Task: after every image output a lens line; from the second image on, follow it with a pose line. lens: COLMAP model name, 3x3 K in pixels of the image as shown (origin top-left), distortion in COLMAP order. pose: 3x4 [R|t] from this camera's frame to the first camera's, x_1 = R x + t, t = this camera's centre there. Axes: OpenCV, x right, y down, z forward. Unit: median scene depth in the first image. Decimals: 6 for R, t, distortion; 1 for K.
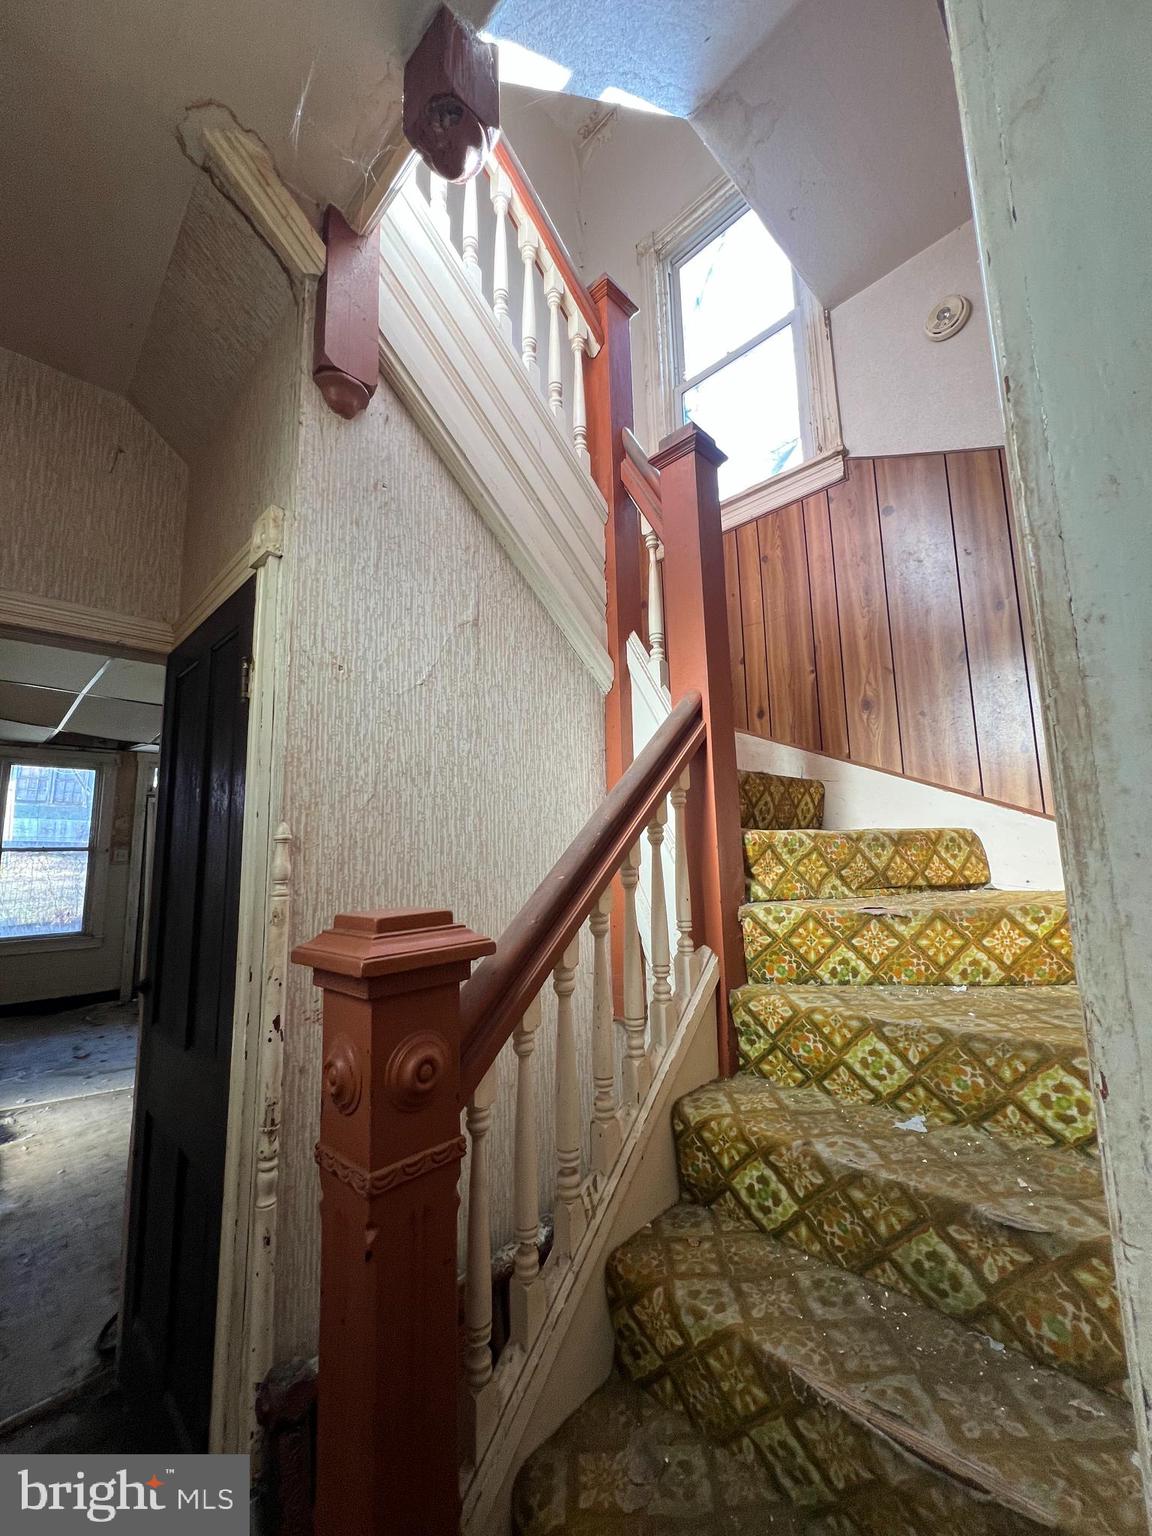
lens RADIAL K [[612.8, 0, 570.9], [0, 612.8, 773.2], [0, 0, 1]] dist [-0.000997, -0.000129]
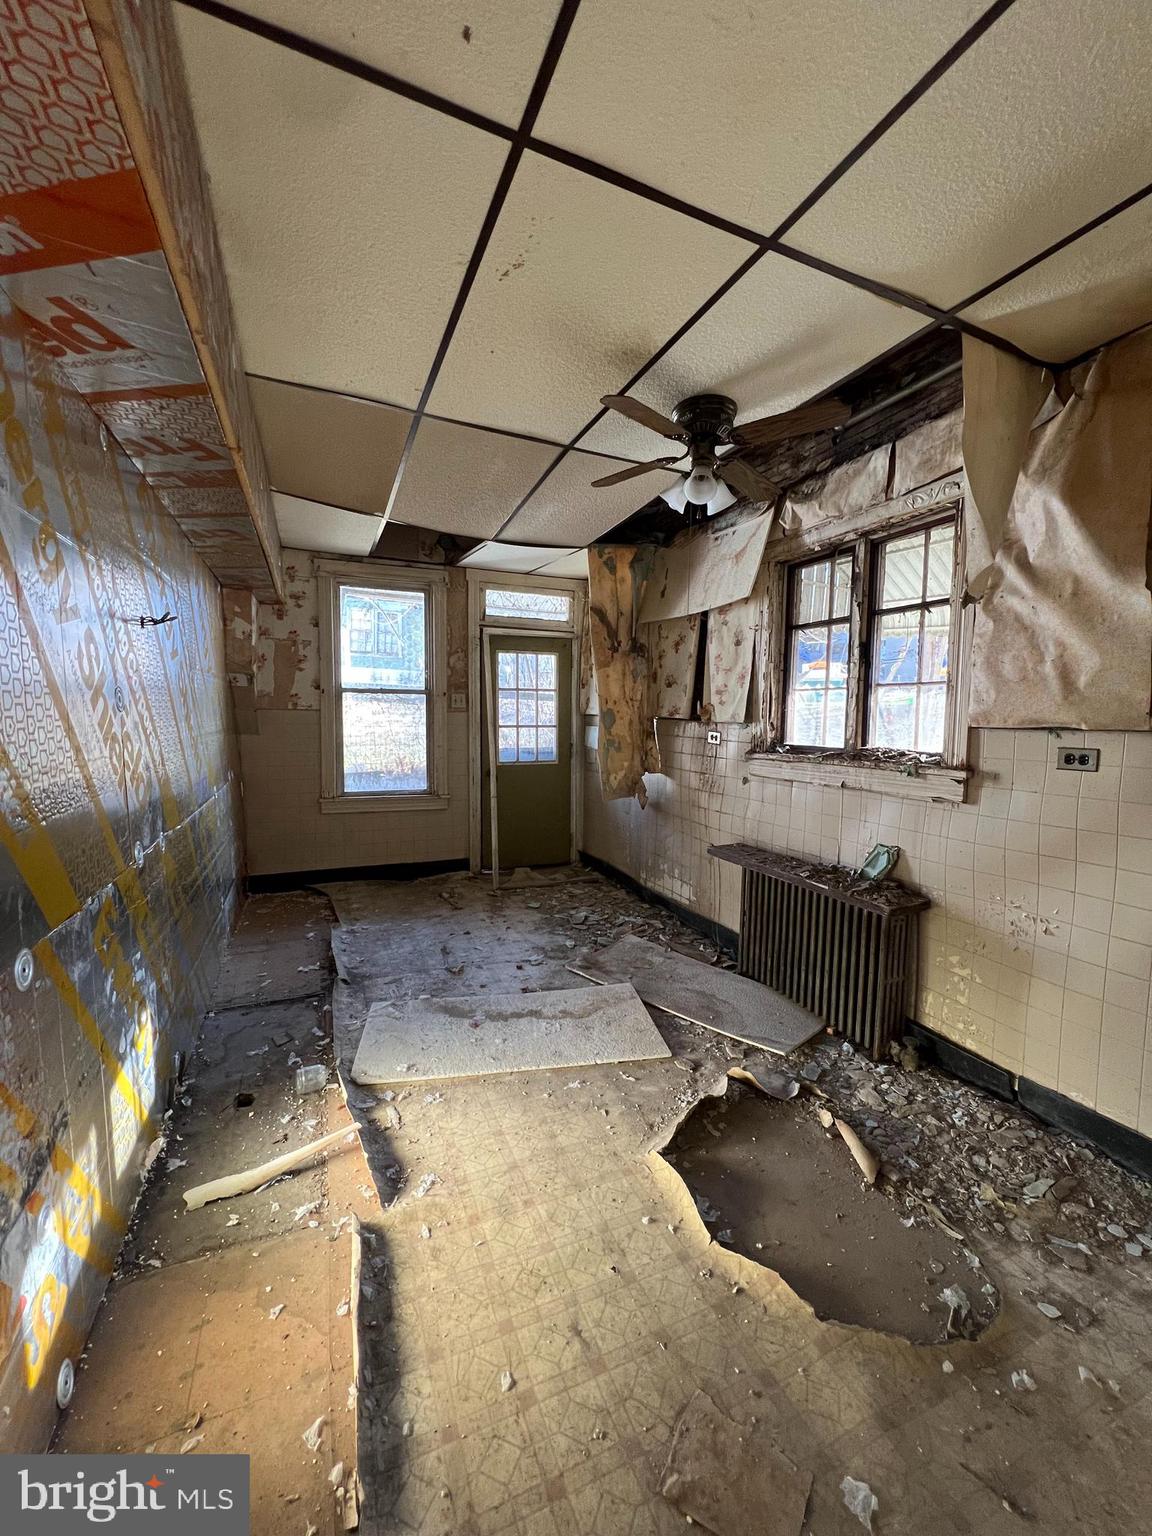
lens RADIAL K [[612.8, 0, 580.1], [0, 612.8, 774.1], [0, 0, 1]] dist [-0.000997, -0.000129]
pose [[0.927152, 0.065531, -0.368911, -0.284053], [0.022551, 0.973042, 0.229521, 0.046845], [0.374007, -0.221120, 0.900680, 0.312740]]
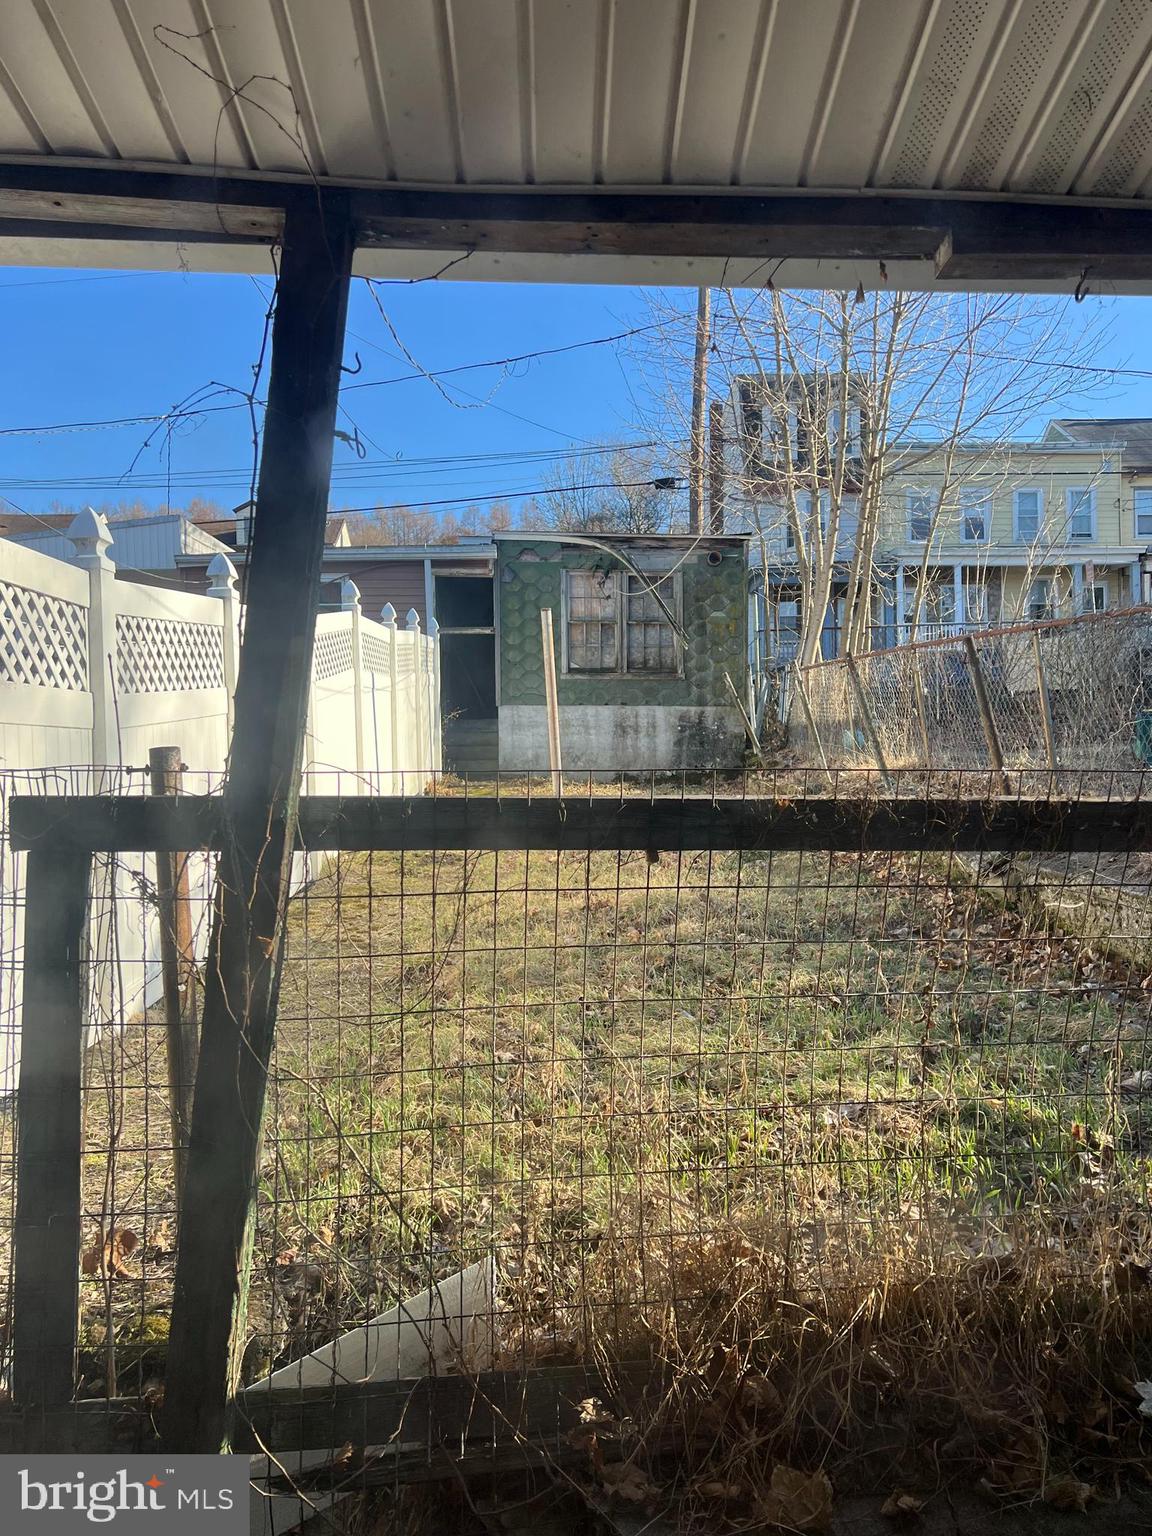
lens RADIAL K [[1161.5, 0, 577.7], [0, 1161.5, 769.3], [0, 0, 1]] dist [0.025743, -0.033908]
pose [[0.733562, 0.000884, -0.679622, -0.832262], [0.091894, 0.990687, 0.100476, 0.093735], [0.673382, -0.136158, 0.726649, 0.980427]]
